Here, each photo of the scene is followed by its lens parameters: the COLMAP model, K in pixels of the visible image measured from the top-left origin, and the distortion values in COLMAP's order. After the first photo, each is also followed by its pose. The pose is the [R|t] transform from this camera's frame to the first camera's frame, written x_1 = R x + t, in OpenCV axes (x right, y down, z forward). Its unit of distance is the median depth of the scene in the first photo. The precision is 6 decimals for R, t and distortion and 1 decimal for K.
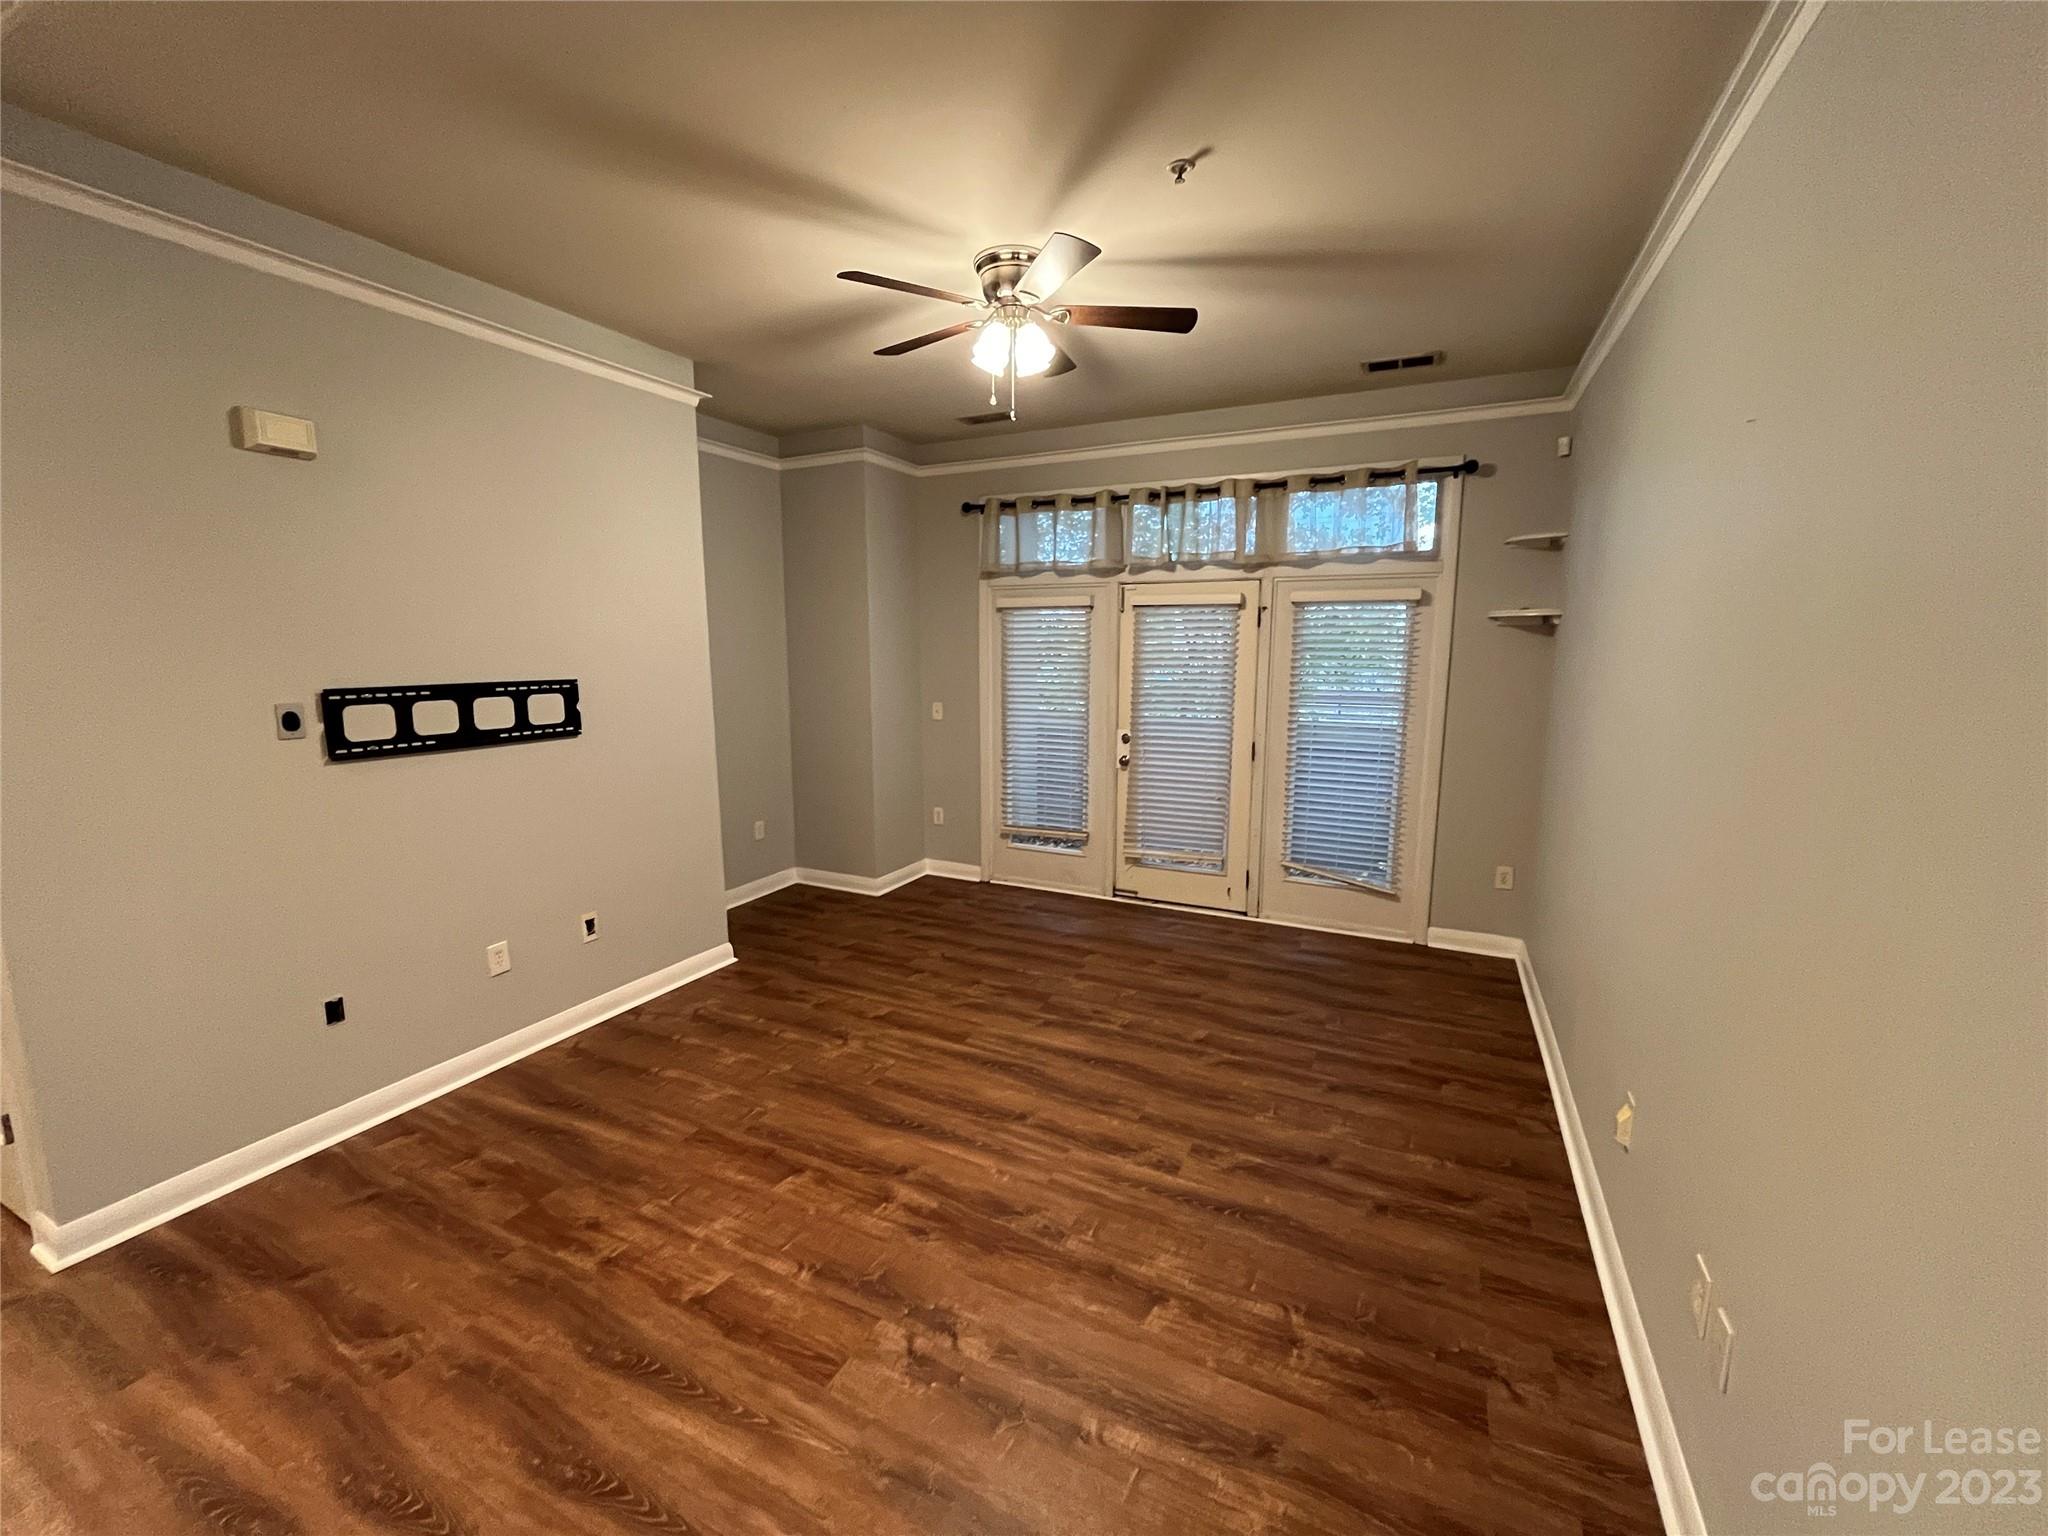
lens RADIAL K [[821.3, 0, 1020.2], [0, 821.3, 772.6], [0, 0, 1]] dist [-0.003326, 0.000599]
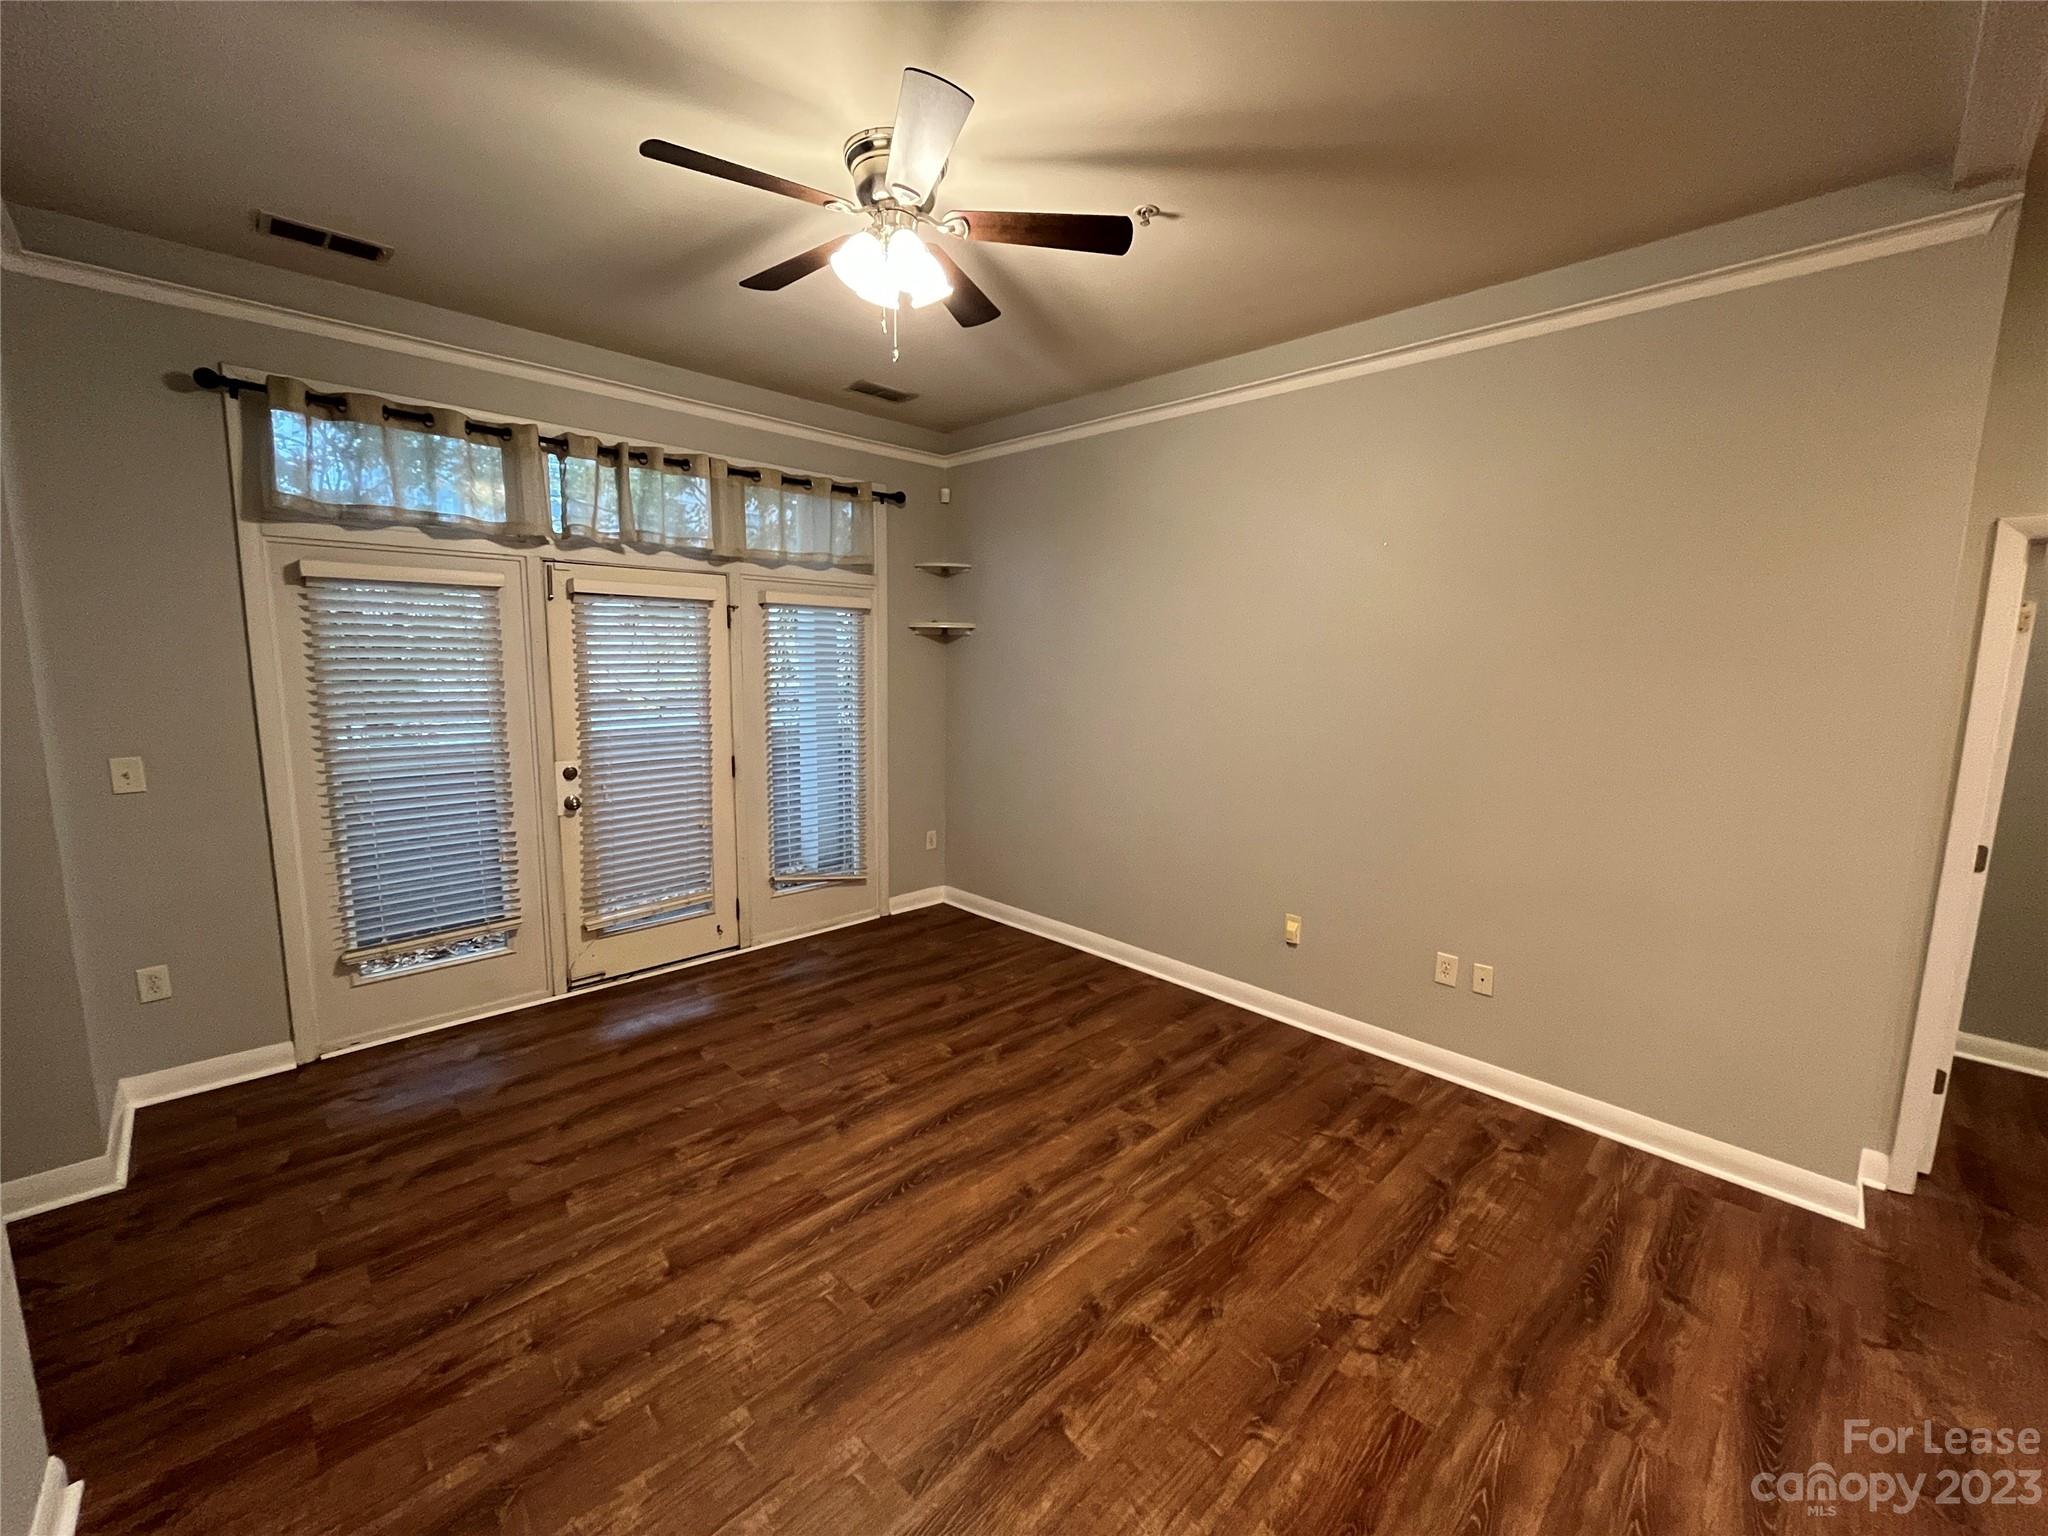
lens RADIAL K [[821.3, 0, 1019.7], [0, 821.3, 774.4], [0, 0, 1]] dist [-0.003326, 0.000599]
pose [[0.334327, -0.134566, 0.932801, -0.520119], [0.130983, 0.986783, 0.095407, -0.071580], [-0.933311, 0.090283, 0.347534, 0.456859]]
